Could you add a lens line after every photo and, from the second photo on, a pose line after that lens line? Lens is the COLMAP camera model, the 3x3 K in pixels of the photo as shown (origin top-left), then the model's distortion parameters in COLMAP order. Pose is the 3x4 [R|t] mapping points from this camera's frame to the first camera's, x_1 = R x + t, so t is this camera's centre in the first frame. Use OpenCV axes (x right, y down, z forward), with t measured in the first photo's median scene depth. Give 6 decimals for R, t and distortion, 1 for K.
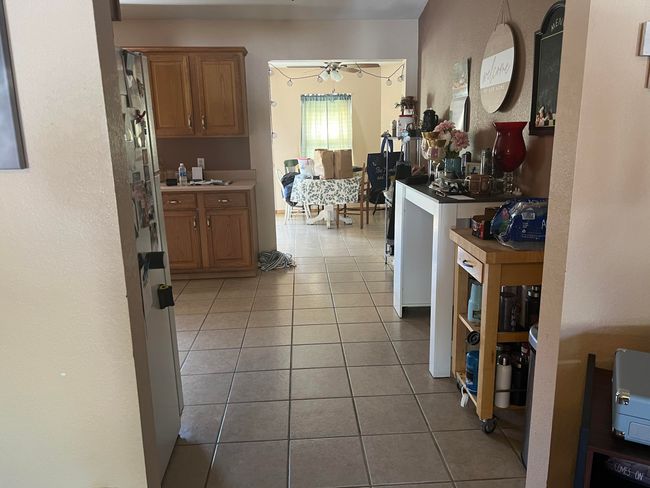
lens RADIAL K [[490.8, 0, 325.4], [0, 490.8, 245.9], [0, 0, 1]] dist [0.049094, -0.057539]
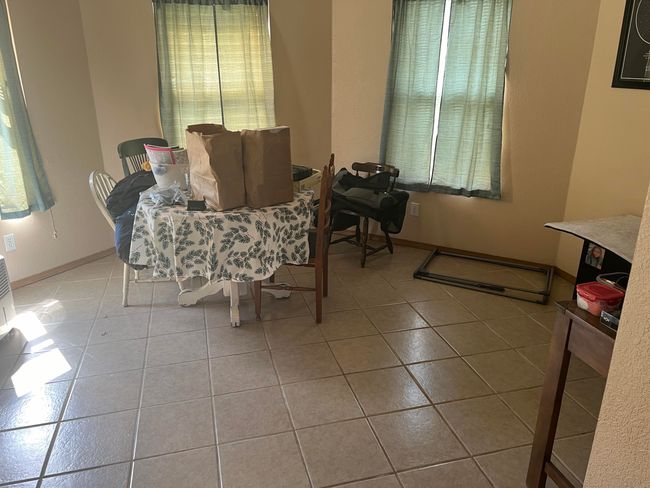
lens RADIAL K [[490.8, 0, 326.9], [0, 490.8, 242.0], [0, 0, 1]] dist [0.049094, -0.057539]
pose [[0.976894, -0.051791, 0.207353, -0.001191], [0.031289, 0.994398, 0.100959, -0.145197], [-0.211420, -0.092138, 0.973043, 0.616817]]
